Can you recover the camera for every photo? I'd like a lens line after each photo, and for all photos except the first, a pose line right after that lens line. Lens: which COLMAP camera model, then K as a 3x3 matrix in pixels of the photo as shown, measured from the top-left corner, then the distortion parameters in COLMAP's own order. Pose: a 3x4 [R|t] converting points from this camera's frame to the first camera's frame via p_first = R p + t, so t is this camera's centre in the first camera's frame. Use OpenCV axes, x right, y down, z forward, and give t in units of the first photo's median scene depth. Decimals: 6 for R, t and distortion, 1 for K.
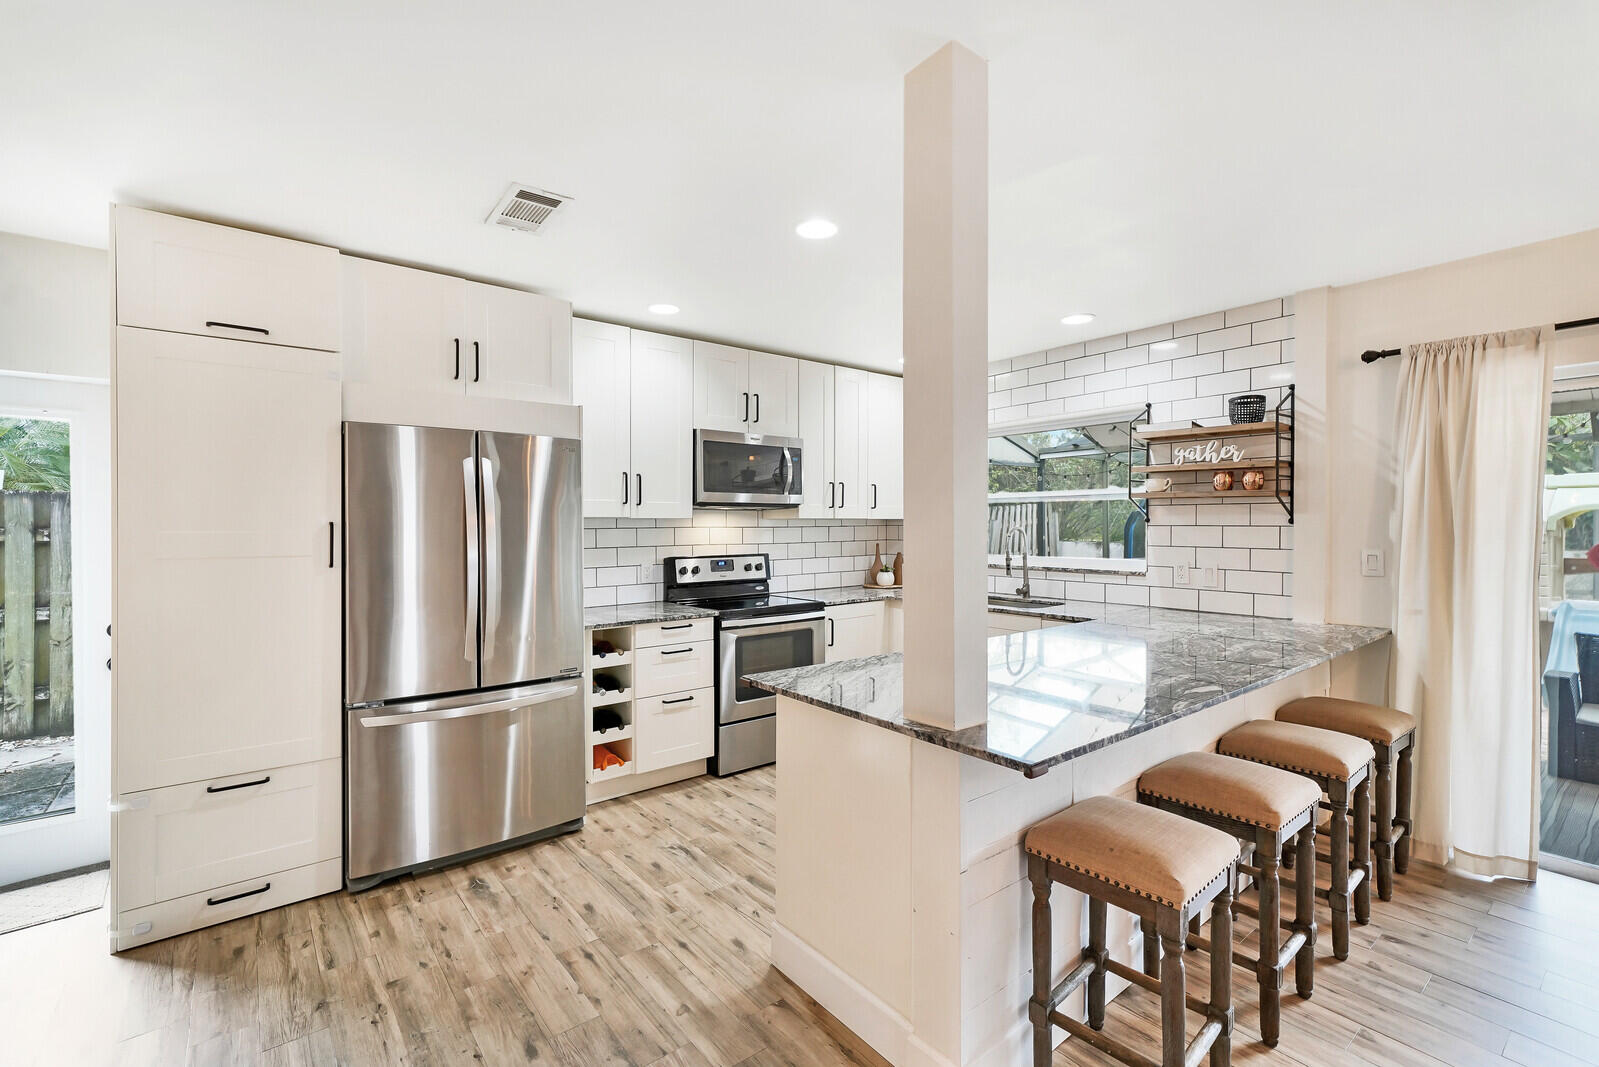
lens RADIAL K [[698.8, 0, 791.6], [0, 698.8, 531.9], [0, 0, 1]] dist [-0.000508, 0.002595]
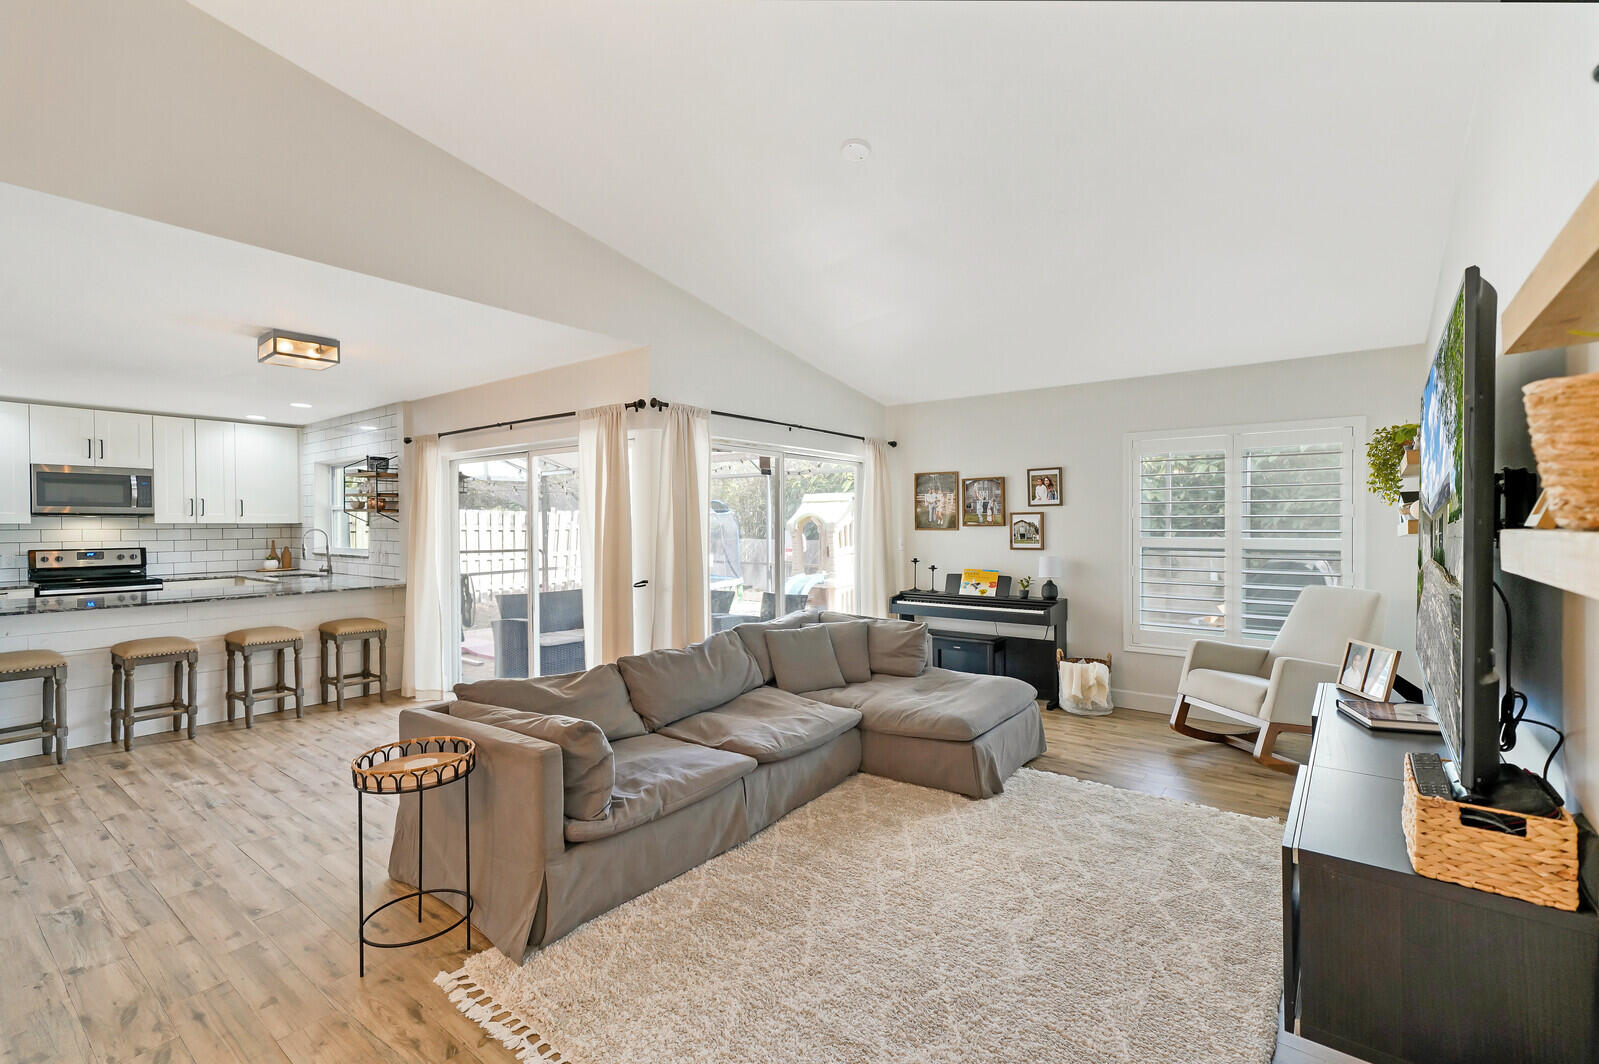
lens RADIAL K [[698.8, 0, 802.9], [0, 698.8, 542.8], [0, 0, 1]] dist [-0.000508, 0.002595]
pose [[0.965084, -0.005425, 0.261885, 1.057713], [0.001466, 0.999882, 0.015310, 0.001439], [-0.261937, -0.014391, 0.964978, -0.877120]]
